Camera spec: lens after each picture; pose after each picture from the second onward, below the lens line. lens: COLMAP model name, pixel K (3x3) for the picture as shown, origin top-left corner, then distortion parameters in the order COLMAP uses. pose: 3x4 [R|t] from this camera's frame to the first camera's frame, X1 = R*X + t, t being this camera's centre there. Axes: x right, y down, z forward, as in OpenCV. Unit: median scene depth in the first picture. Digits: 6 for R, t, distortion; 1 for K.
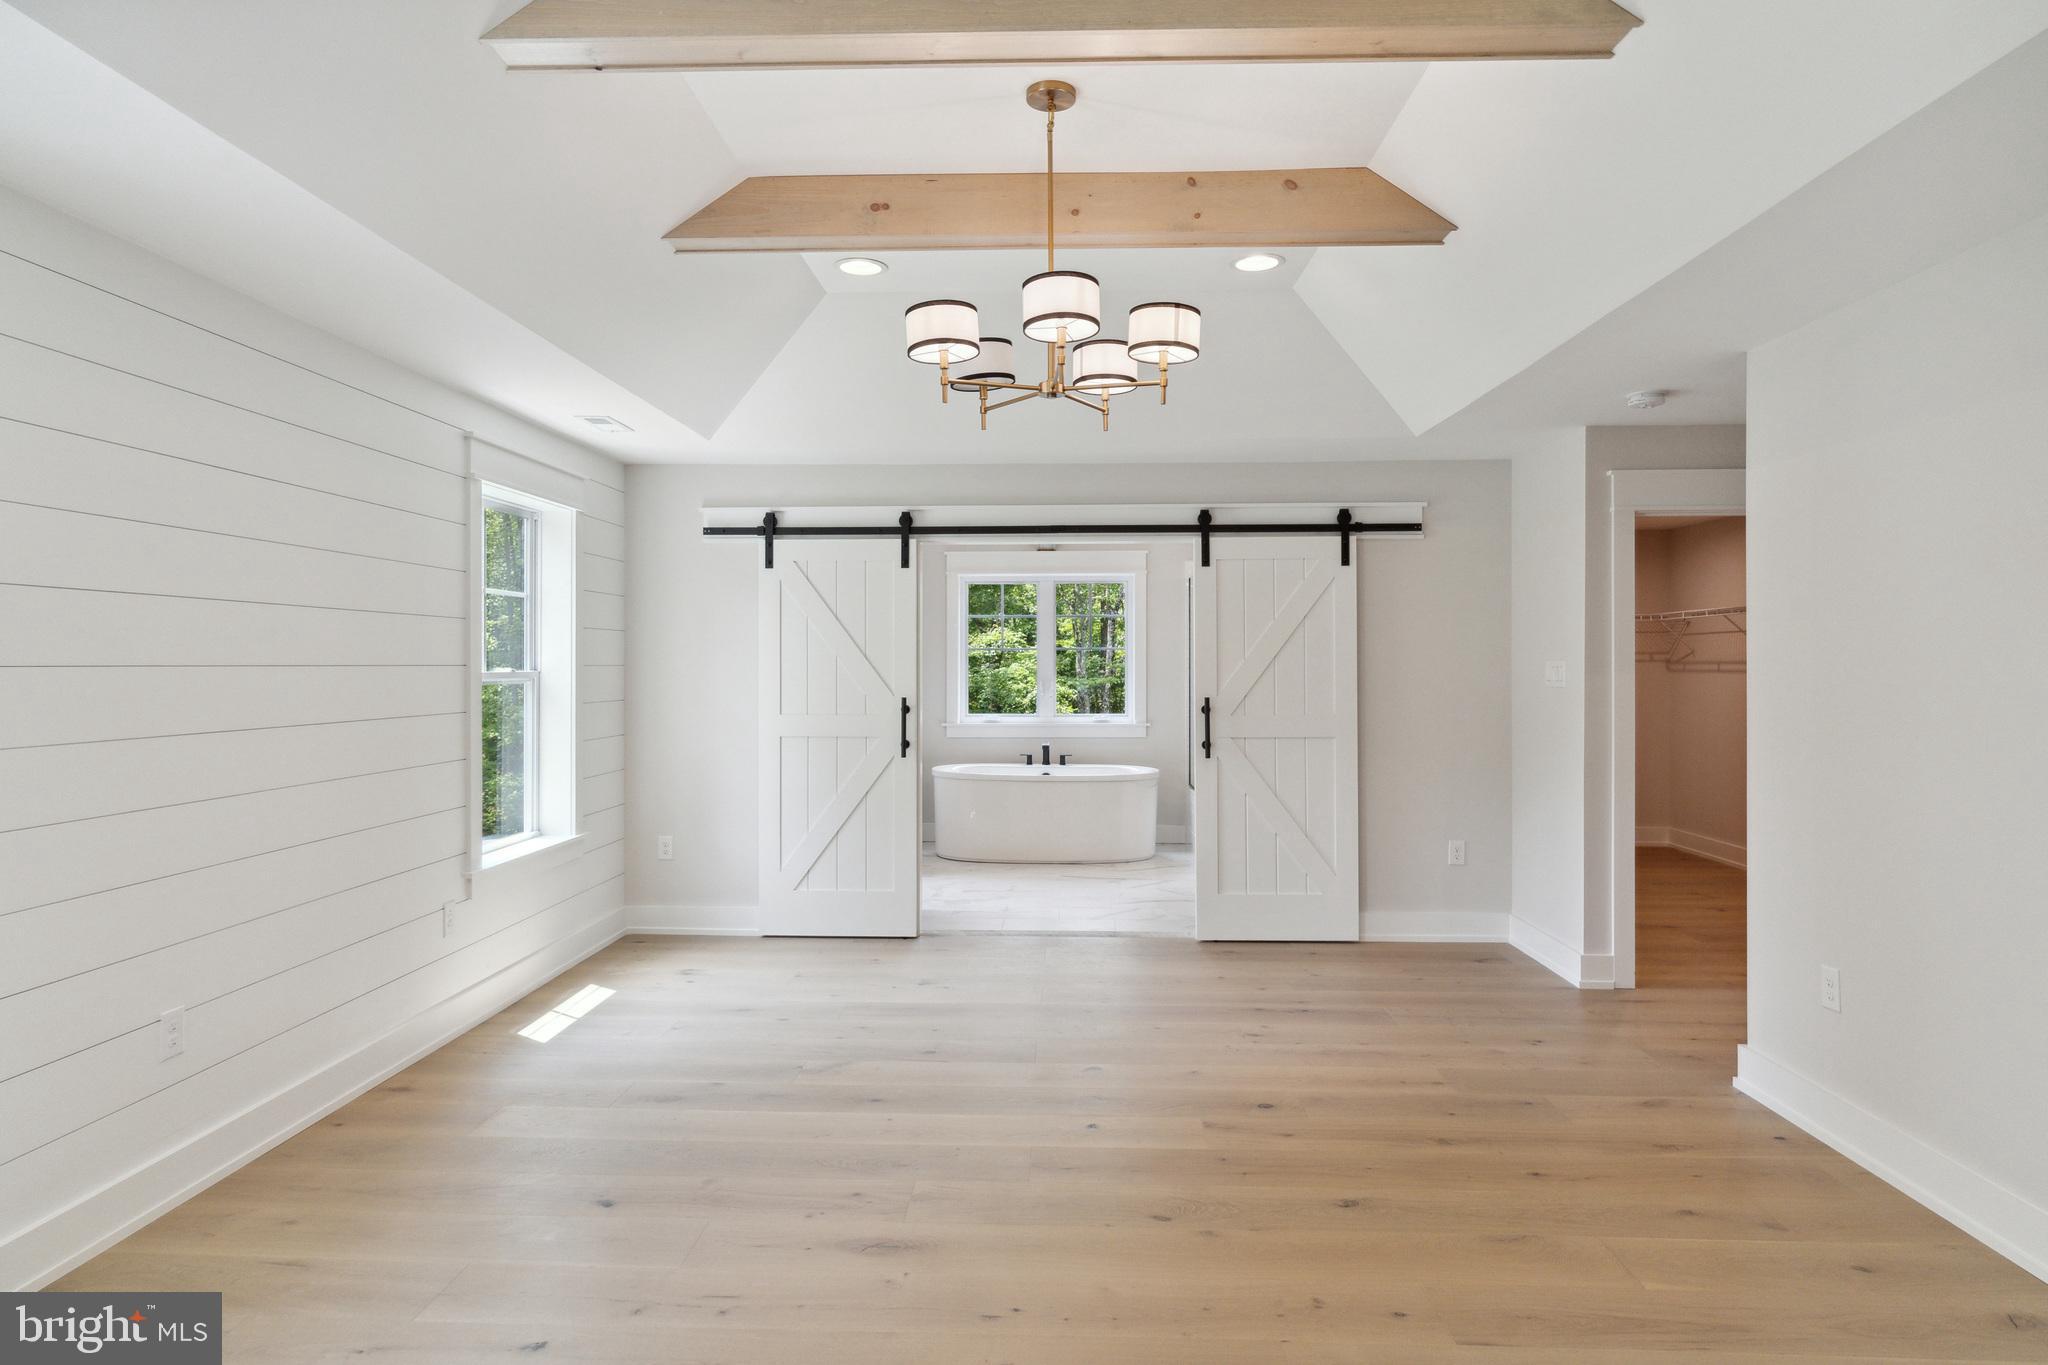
lens RADIAL K [[1187.6, 0, 1024.0], [0, 1187.6, 682.5], [0, 0, 1]] dist [-0.061513, 0.000206]
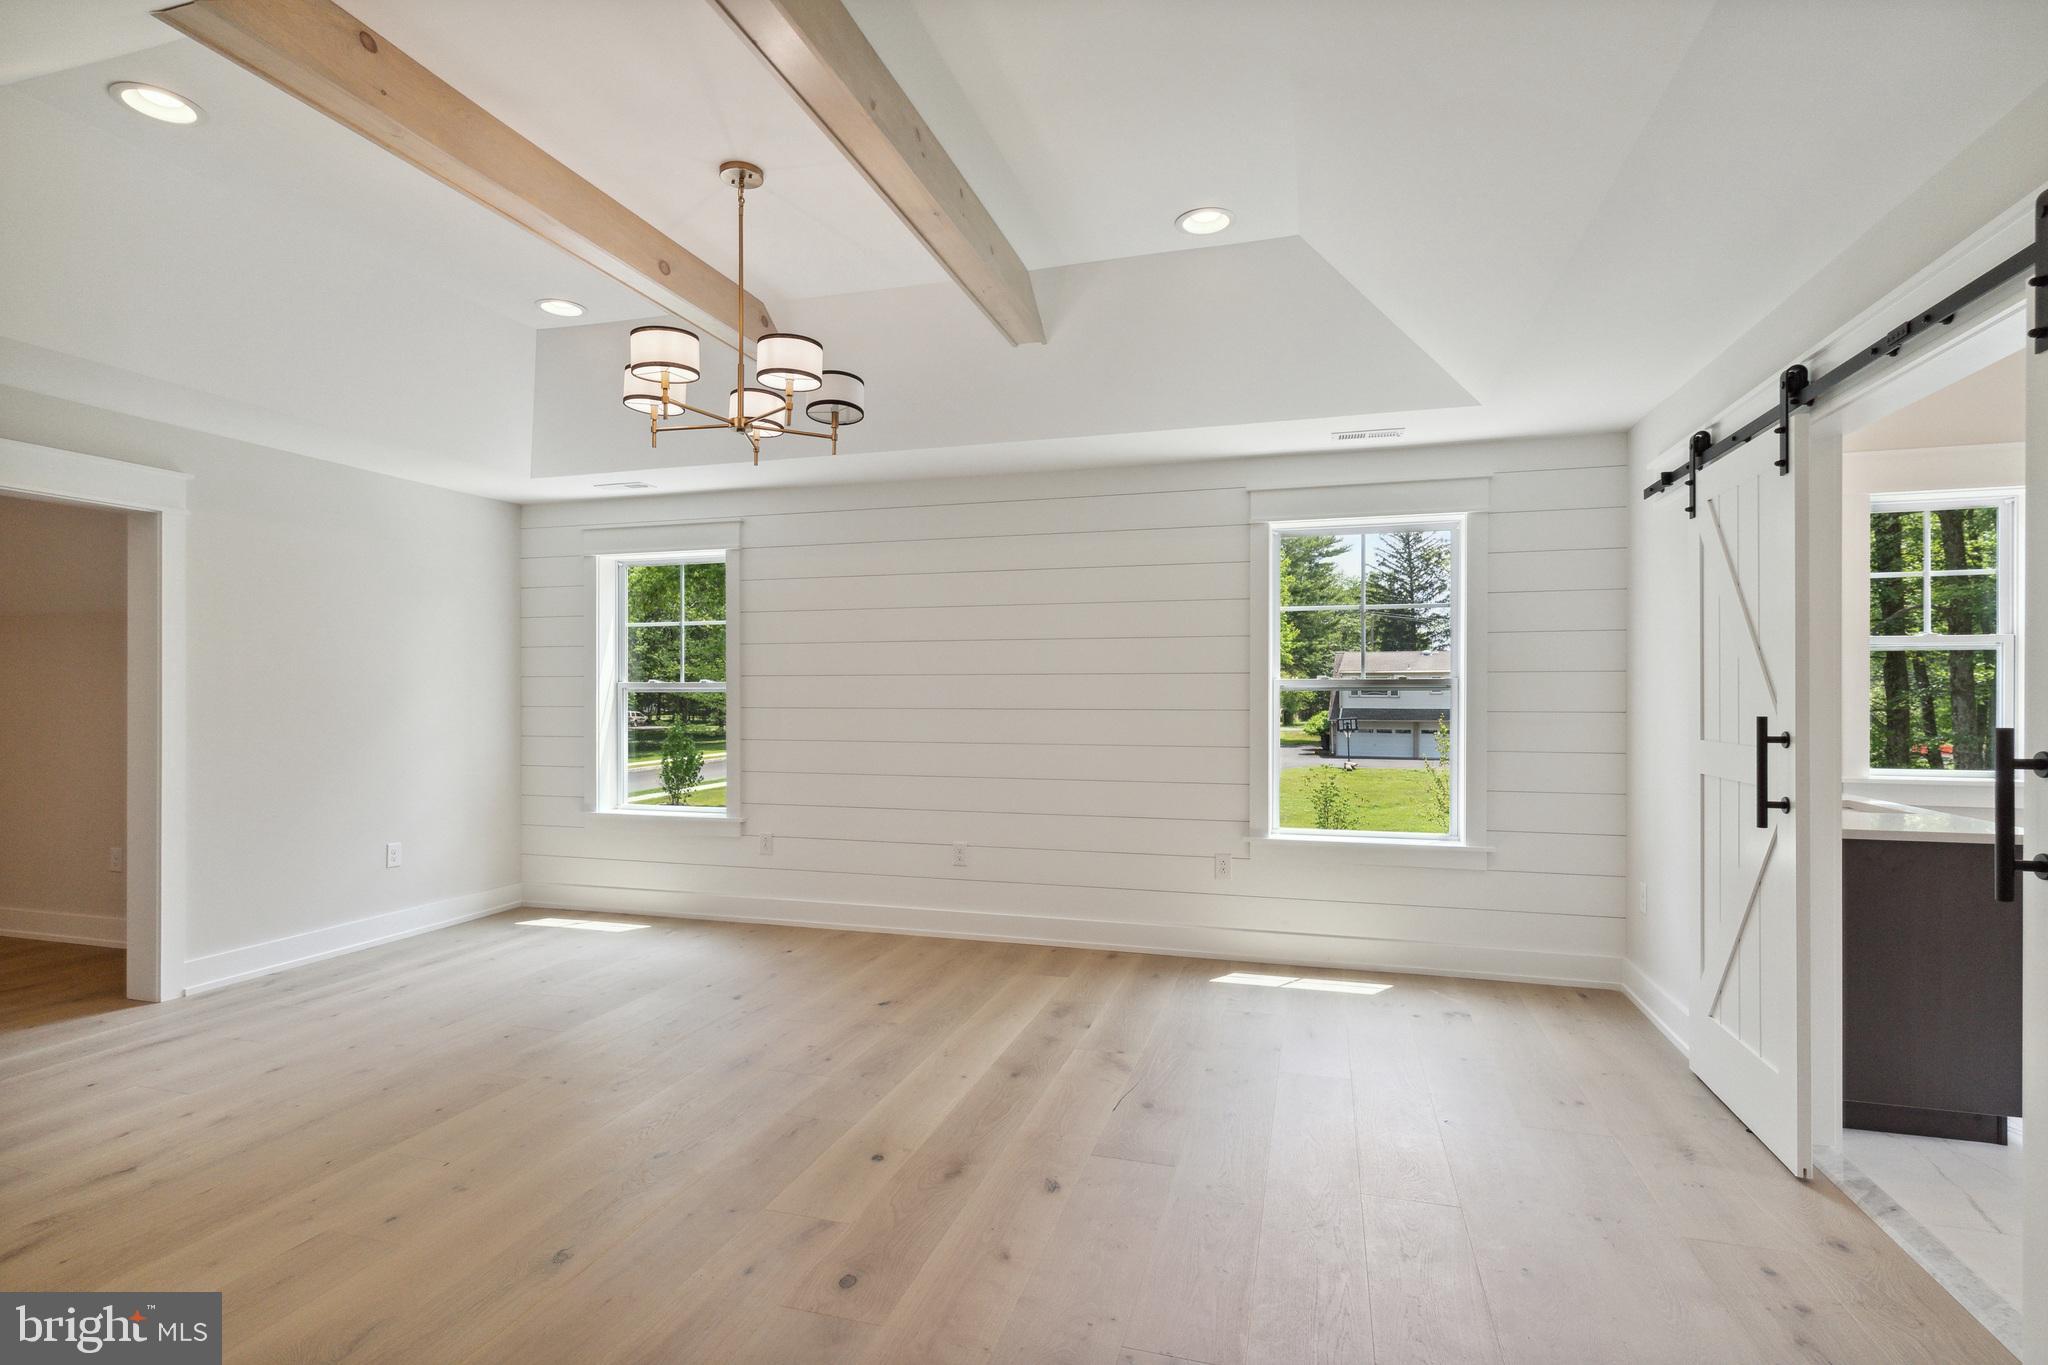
lens RADIAL K [[1012.7, 0, 1024.0], [0, 1012.7, 682.5], [0, 0, 1]] dist [0.052510, 0.000079]
pose [[-0.262038, 0.001953, -0.965056, 0.709292], [-0.010439, 0.999934, 0.004858, -0.009387], [0.965001, 0.011347, -0.262000, 1.140645]]
